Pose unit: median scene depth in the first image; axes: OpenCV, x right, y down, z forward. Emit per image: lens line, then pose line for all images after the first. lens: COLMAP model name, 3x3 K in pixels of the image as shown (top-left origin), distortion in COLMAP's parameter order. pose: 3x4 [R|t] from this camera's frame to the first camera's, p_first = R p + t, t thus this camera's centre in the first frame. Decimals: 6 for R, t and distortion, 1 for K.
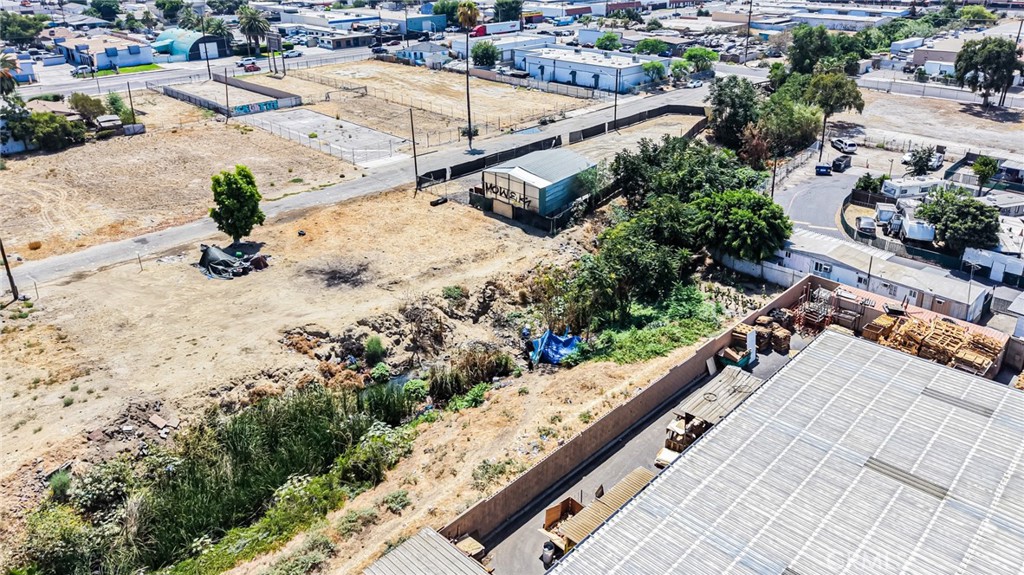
lens RADIAL K [[705.3, 0, 527.1], [0, 705.3, 203.0], [0, 0, 1]] dist [0.031167, -0.041654]
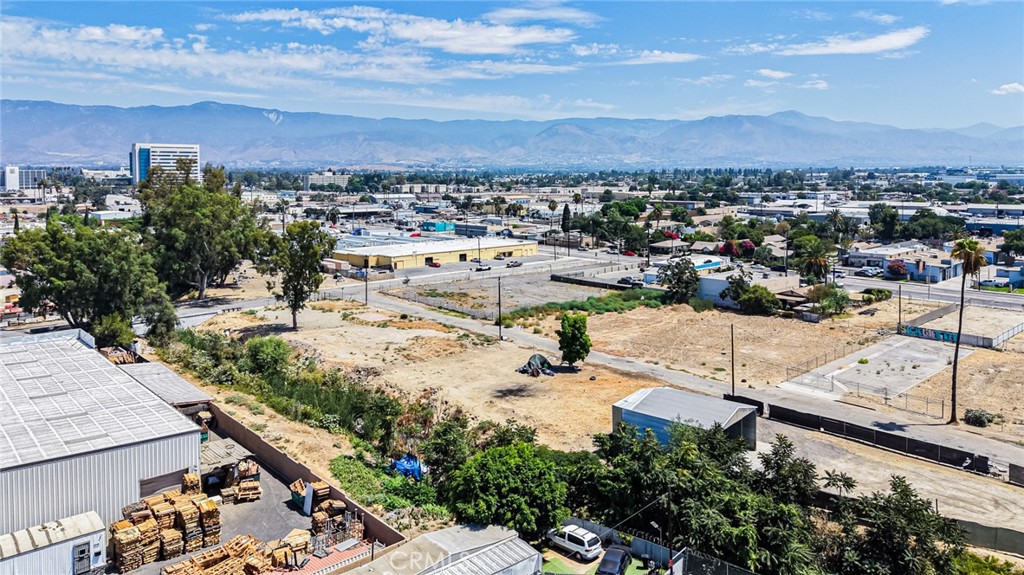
lens RADIAL K [[700.1, 0, 525.9], [0, 700.1, 211.1], [0, 0, 1]] dist [0.085878, -0.138844]
pose [[-0.048585, 0.055597, -0.997270, 1.111421], [-0.335625, 0.939485, 0.068727, -0.340331], [0.940742, 0.338048, -0.026985, 0.940653]]
